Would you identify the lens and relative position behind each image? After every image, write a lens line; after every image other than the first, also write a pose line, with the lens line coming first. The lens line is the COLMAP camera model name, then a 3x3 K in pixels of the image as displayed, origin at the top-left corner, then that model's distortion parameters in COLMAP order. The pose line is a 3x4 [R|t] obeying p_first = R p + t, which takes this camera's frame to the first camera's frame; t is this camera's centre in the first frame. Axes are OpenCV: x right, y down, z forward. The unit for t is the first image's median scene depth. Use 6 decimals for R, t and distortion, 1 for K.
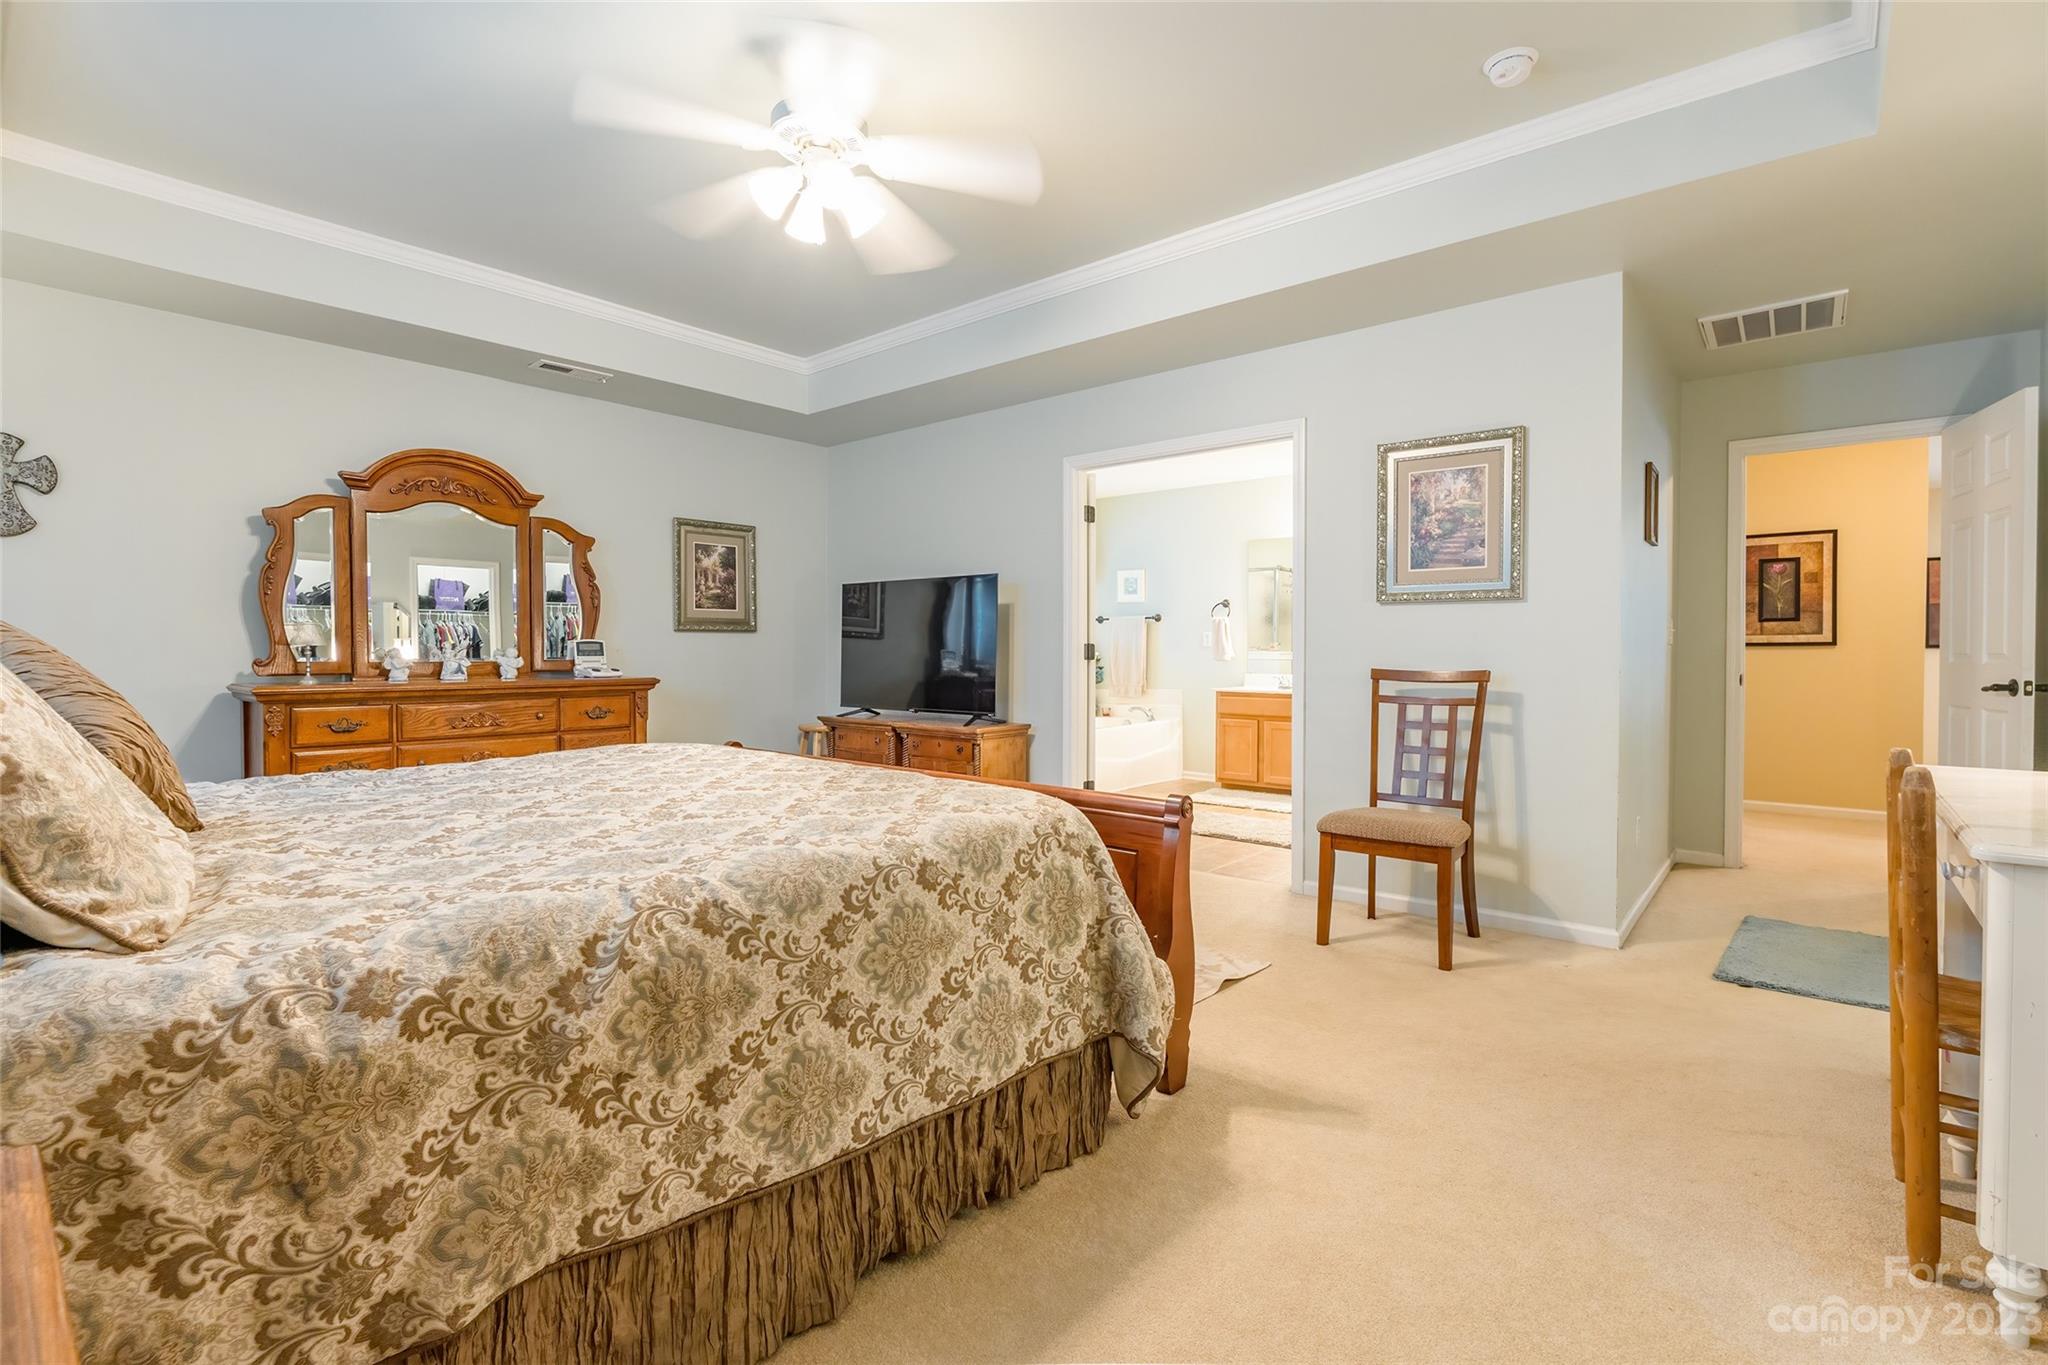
lens RADIAL K [[938.5, 0, 1041.9], [0, 938.5, 673.4], [0, 0, 1]] dist [-0.012343, 0.000896]
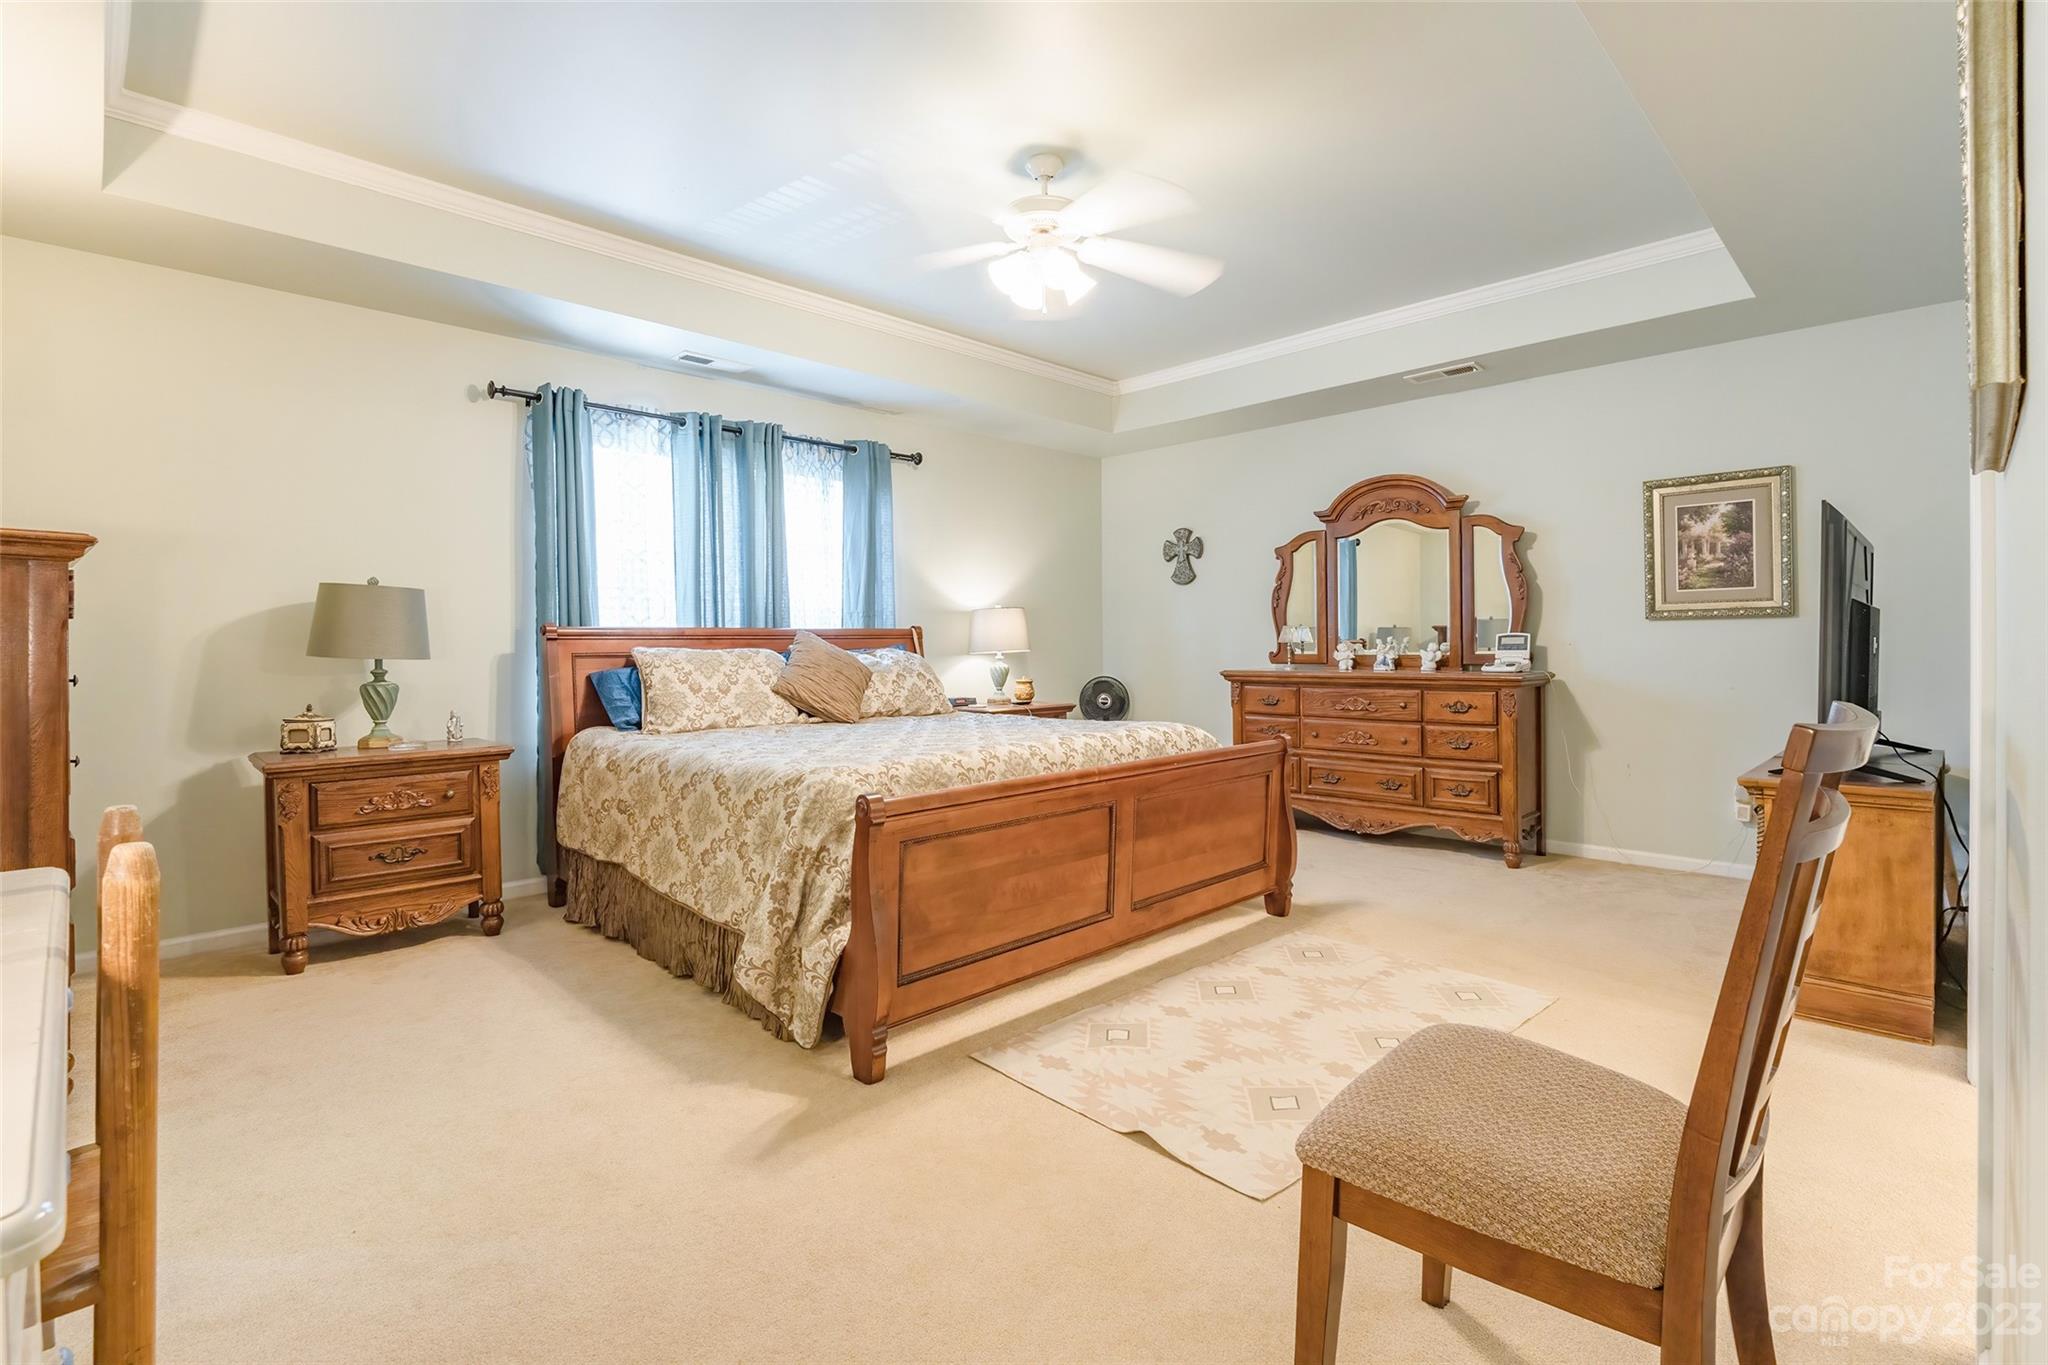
lens RADIAL K [[938.5, 0, 1019.4], [0, 938.5, 662.8], [0, 0, 1]] dist [-0.012343, 0.000896]
pose [[-0.099052, 0.009793, -0.995034, 0.545597], [-0.021817, 0.999690, 0.012010, -0.006537], [0.994843, 0.022899, -0.098808, 0.616941]]
